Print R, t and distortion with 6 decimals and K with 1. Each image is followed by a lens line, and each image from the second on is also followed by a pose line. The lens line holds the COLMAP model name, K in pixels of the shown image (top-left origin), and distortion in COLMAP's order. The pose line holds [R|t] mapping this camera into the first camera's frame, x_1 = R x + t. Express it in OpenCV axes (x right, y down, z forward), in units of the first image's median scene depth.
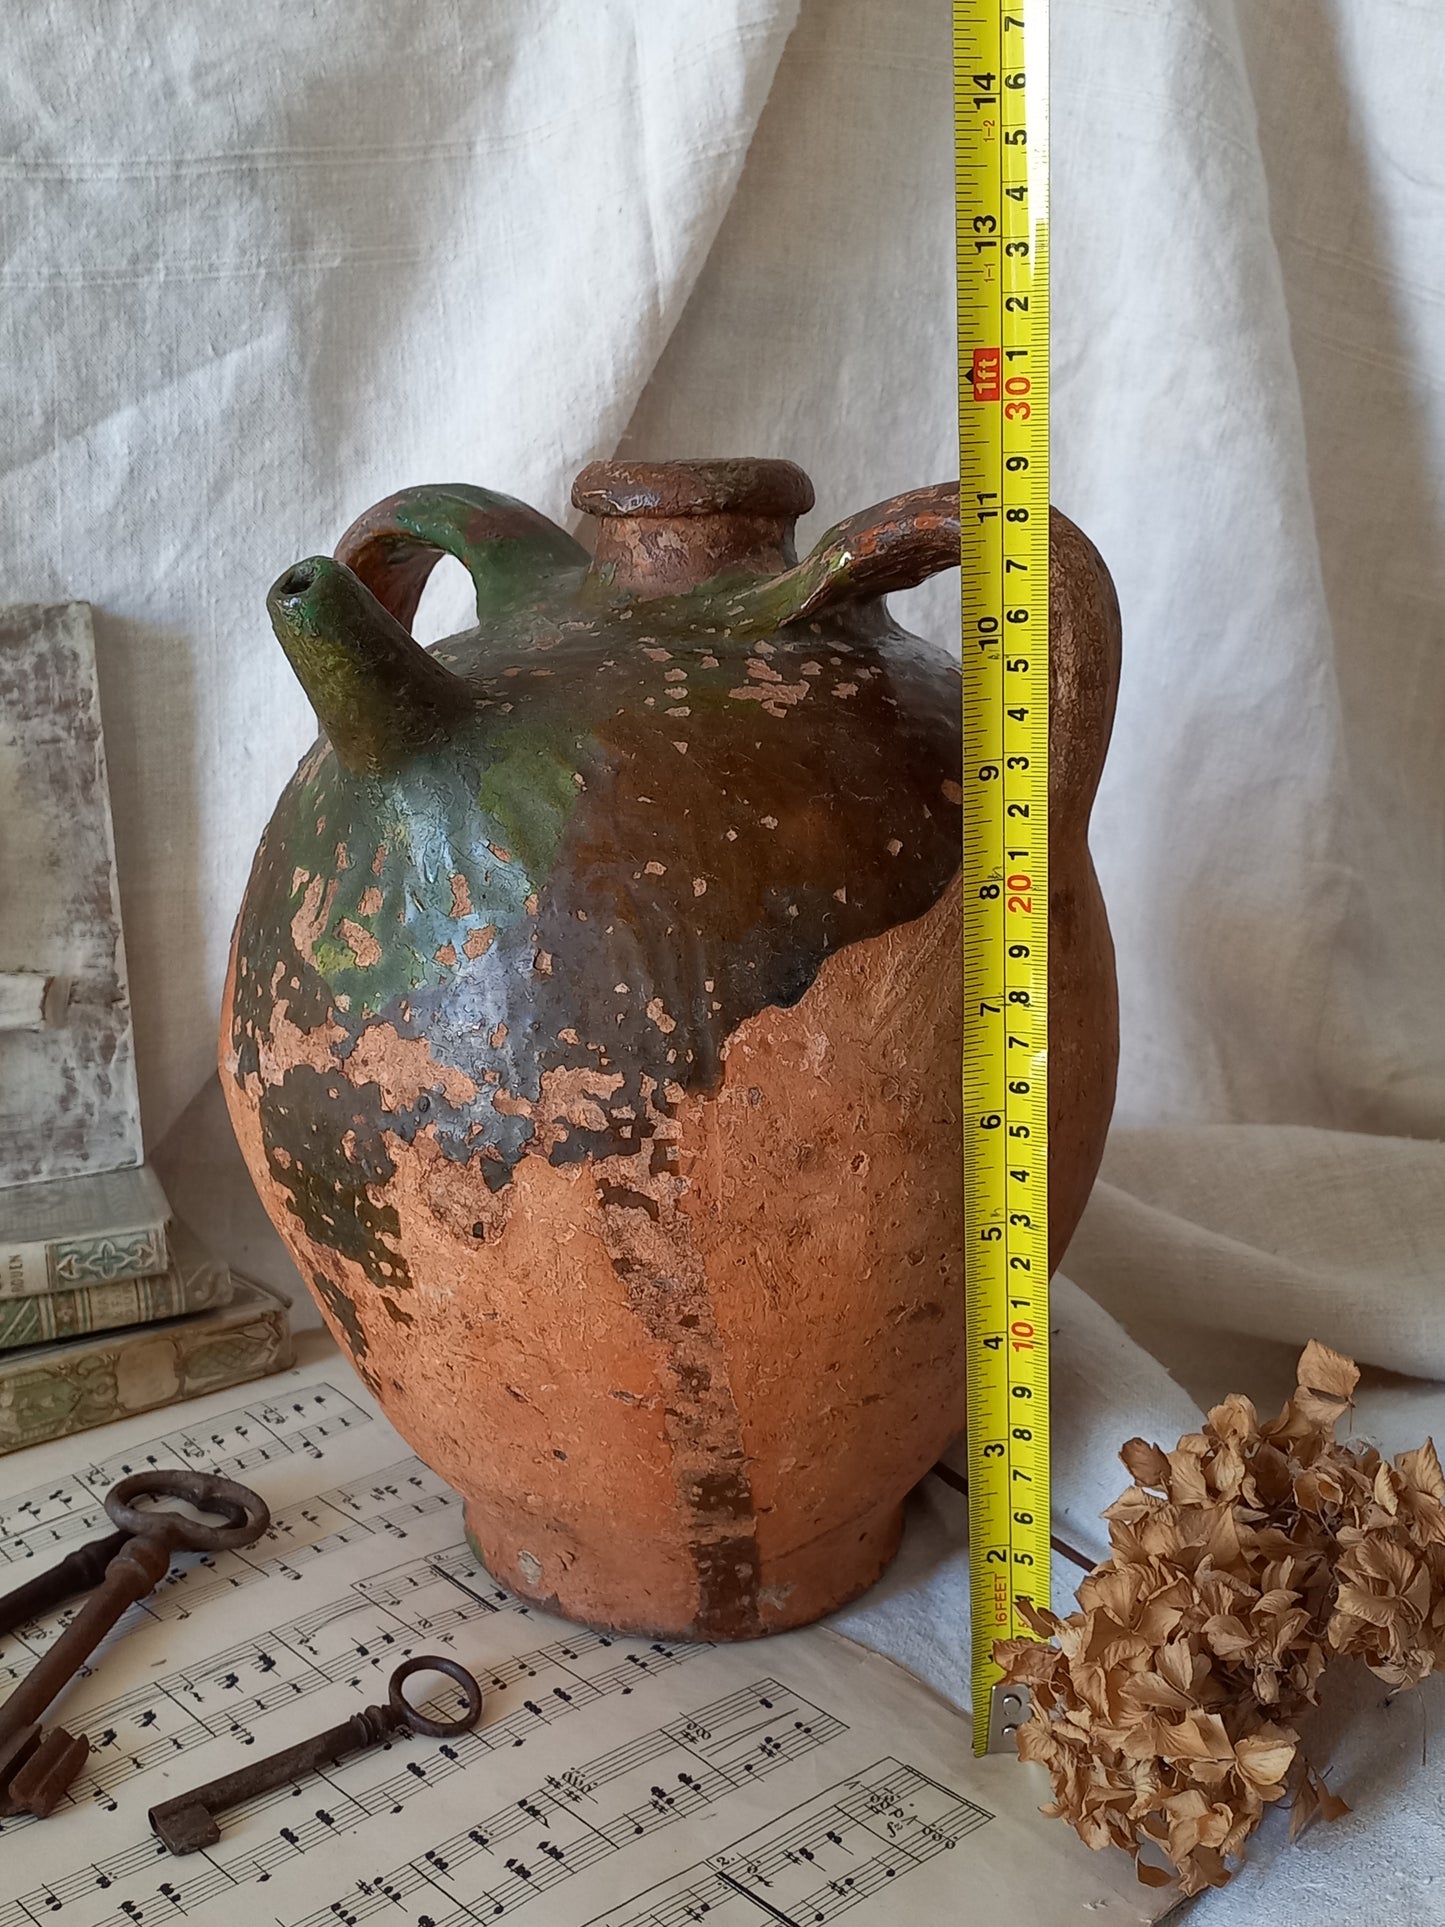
lens RADIAL K [[2121.8, 0, 770.1], [0, 2121.8, 922.6], [0, 0, 1]] dist [0.026955, 0.000000]
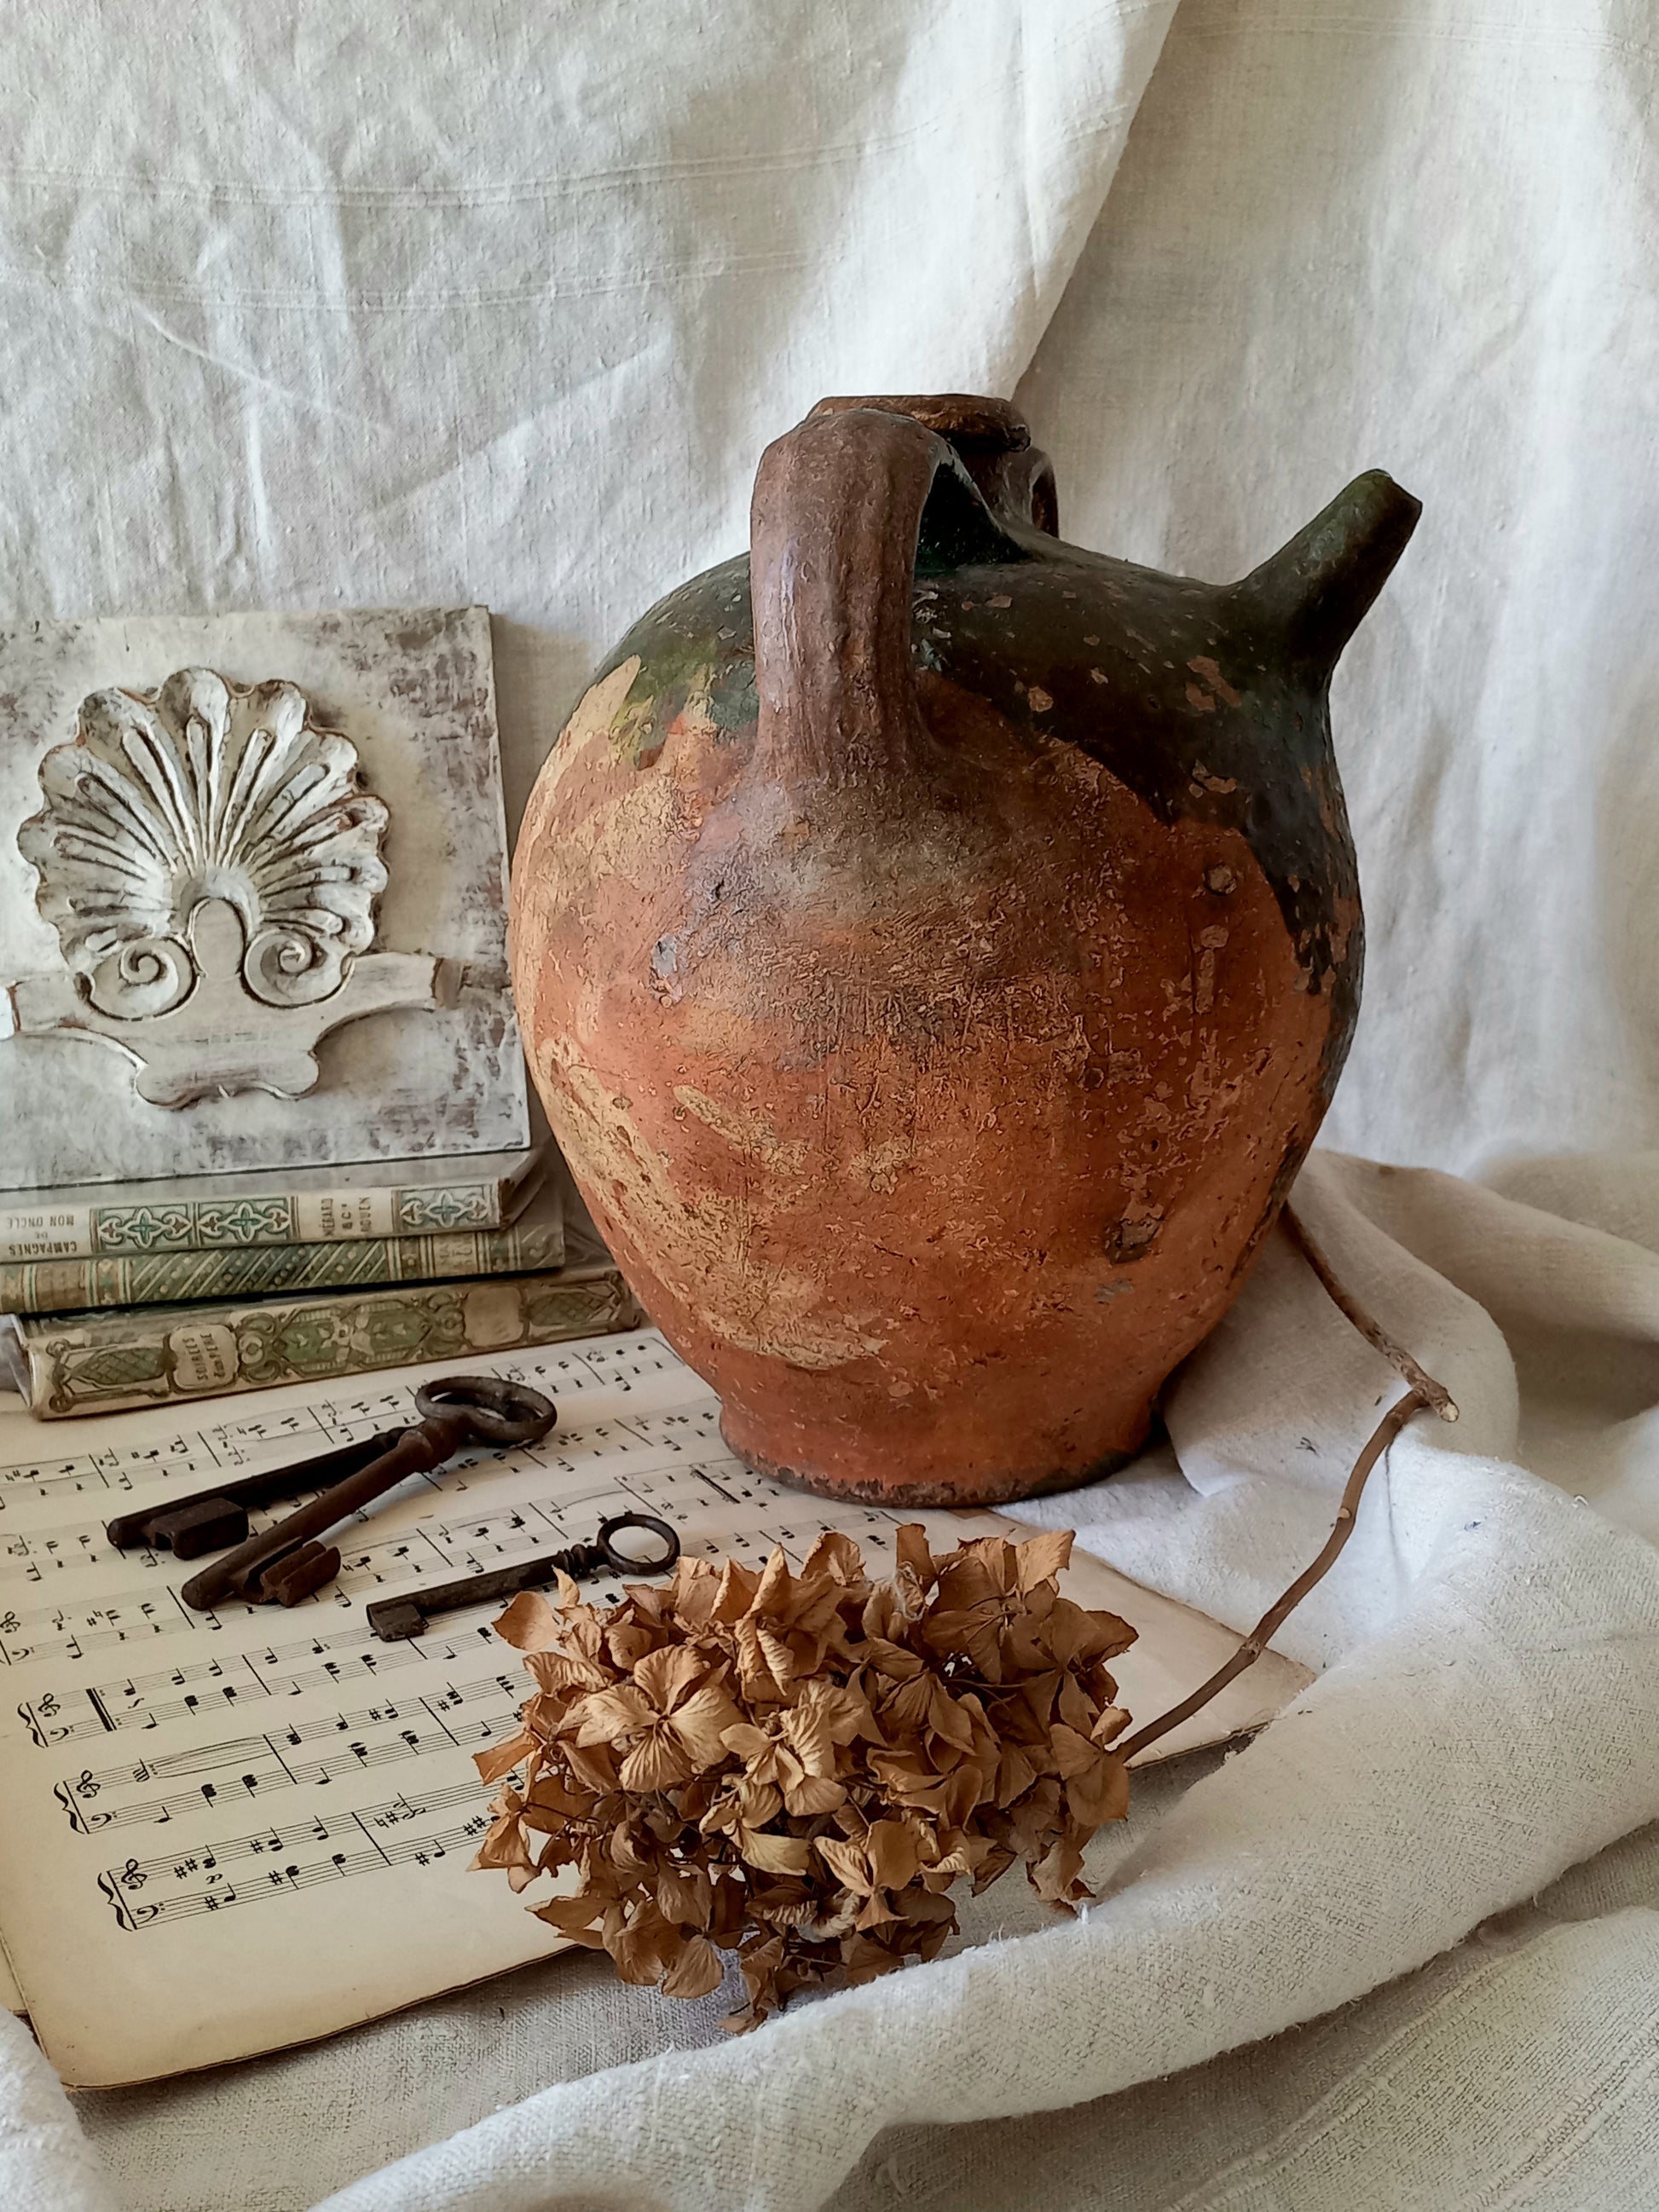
lens RADIAL K [[2435.8, 0, 875.5], [0, 2435.8, 1103.7], [0, 0, 1]] dist [0.026955, 0.000000]
pose [[0.960254, 0.015507, -0.278695, 0.208357], [-0.019880, 0.999720, -0.012872, 0.108530], [0.278417, 0.017901, 0.960293, -0.107331]]
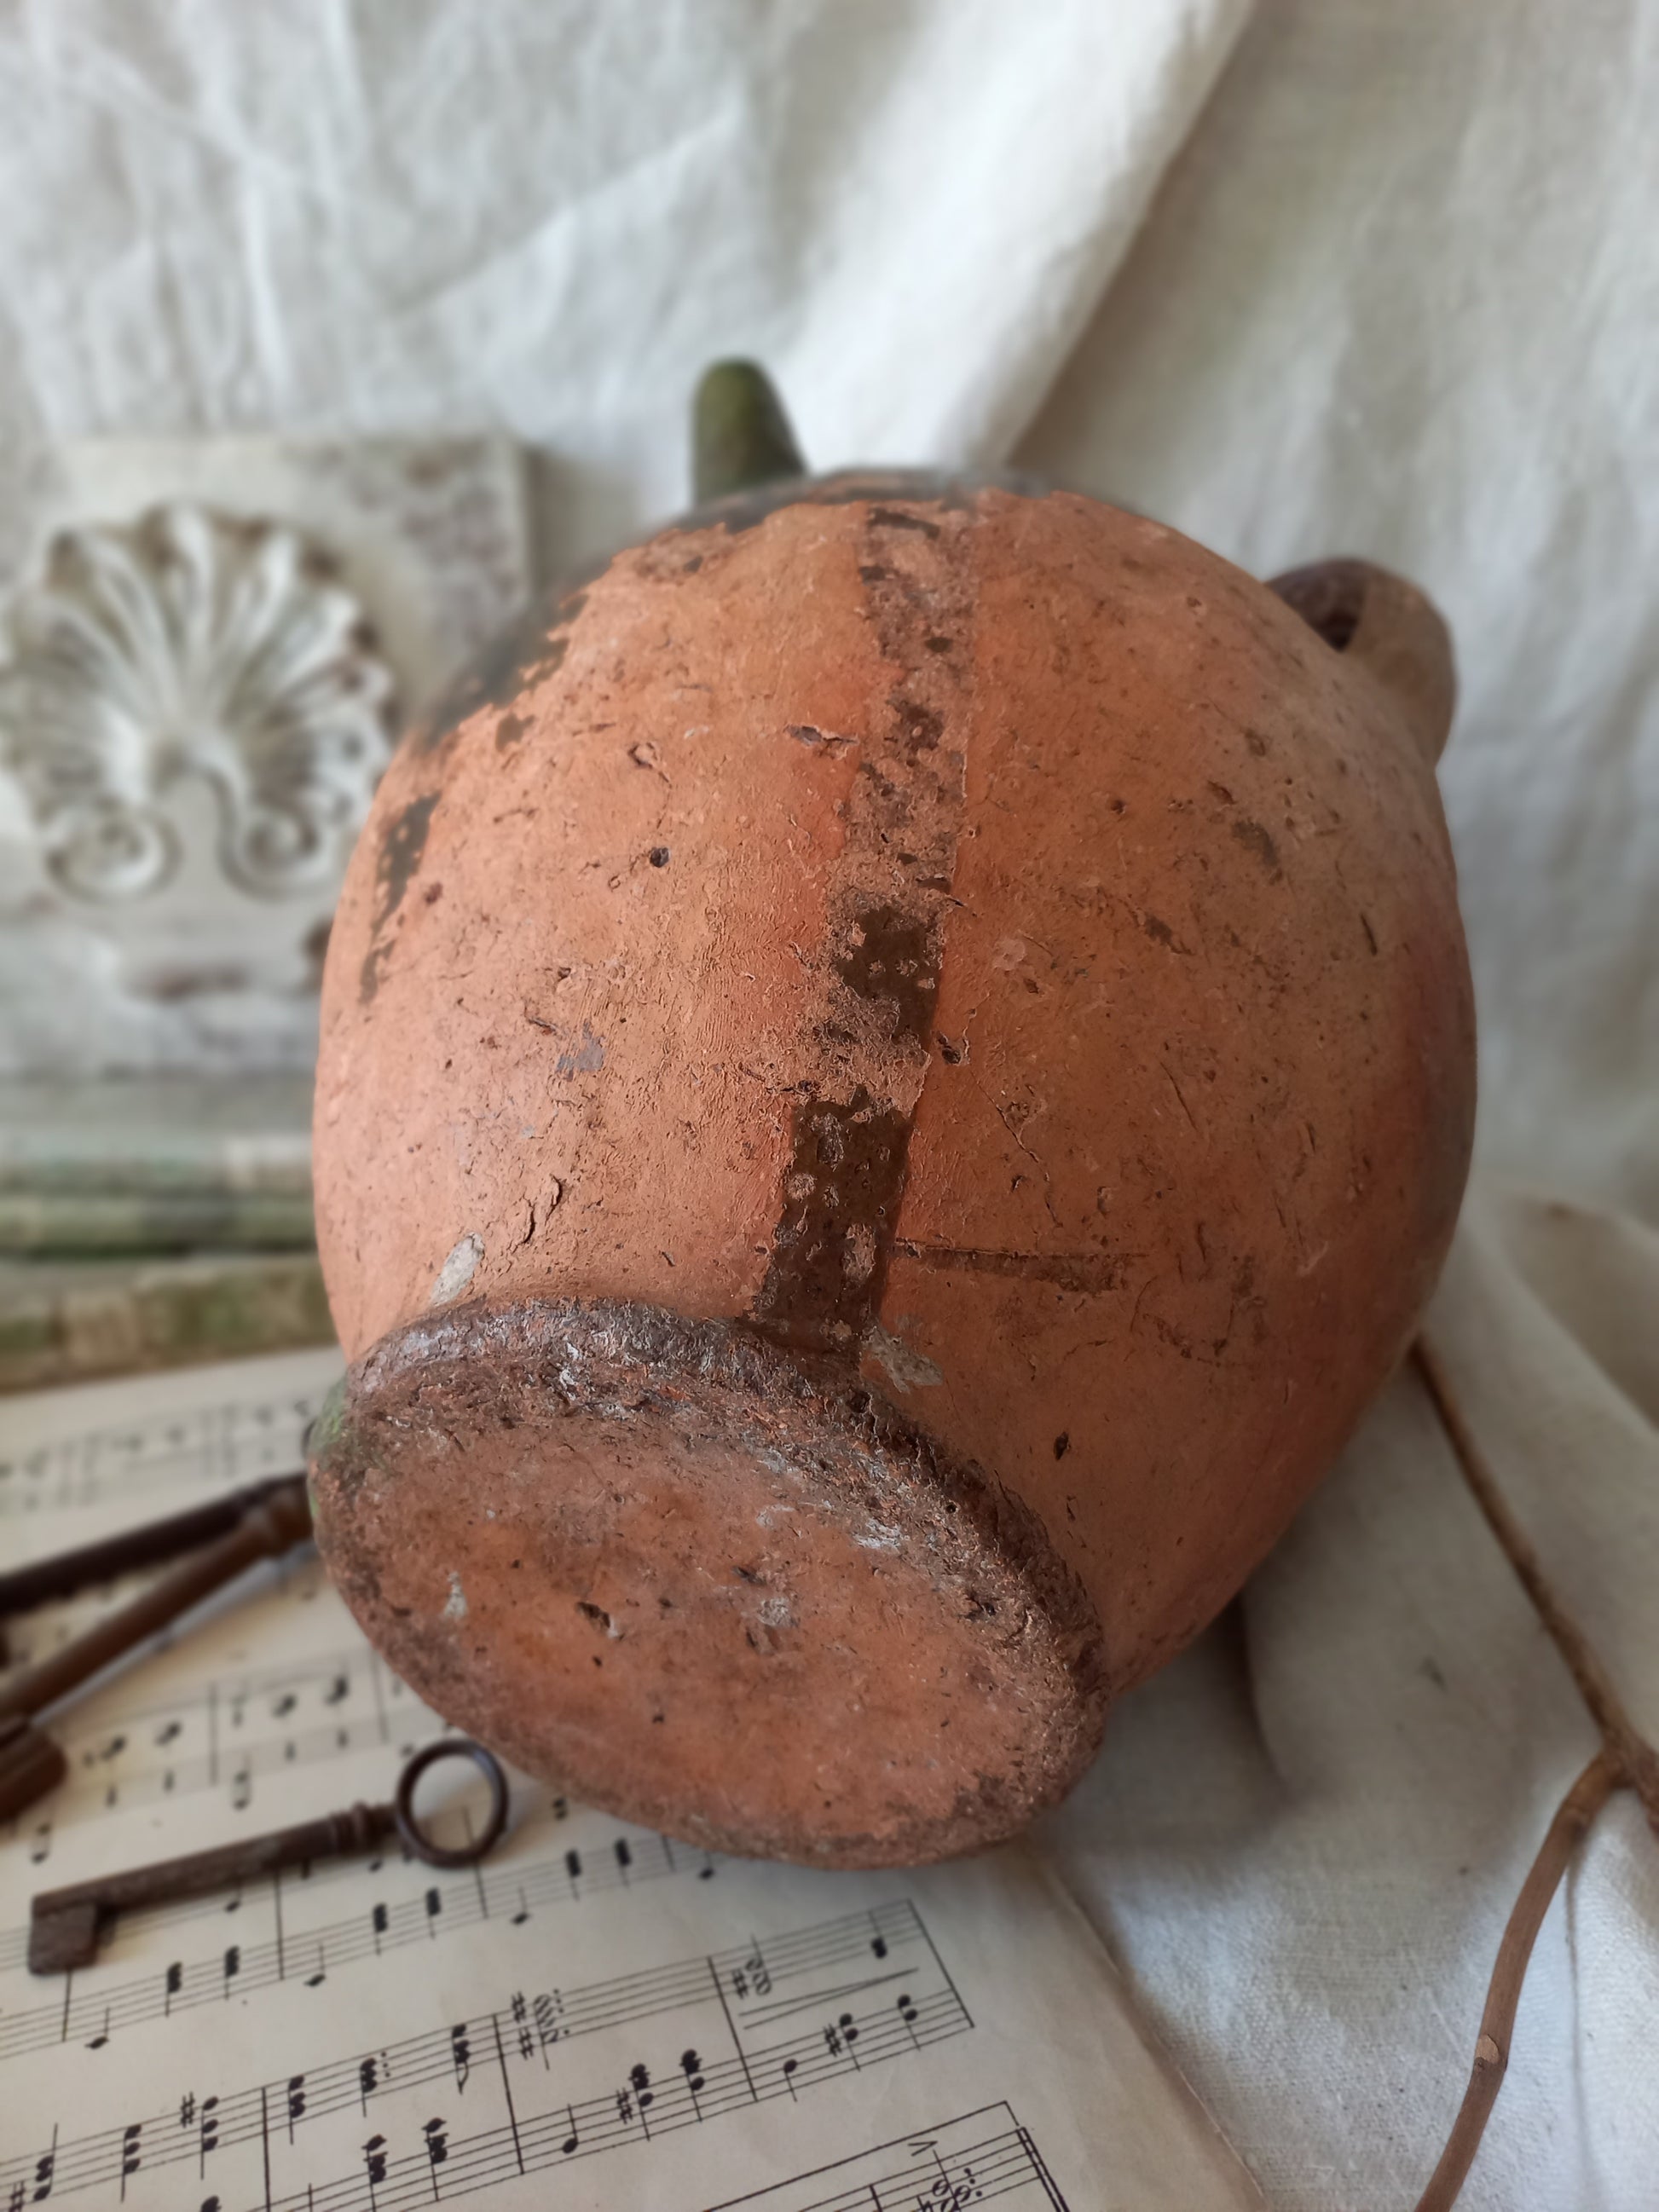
lens RADIAL K [[1722.7, 0, 834.4], [0, 1722.7, 1034.8], [0, 0, 1]] dist [-0.030476, 0.011749]
pose [[0.909177, 0.118089, -0.399314, 0.124289], [-0.076924, 0.990071, 0.117649, 0.005492], [0.409243, -0.076247, 0.909234, 0.373083]]
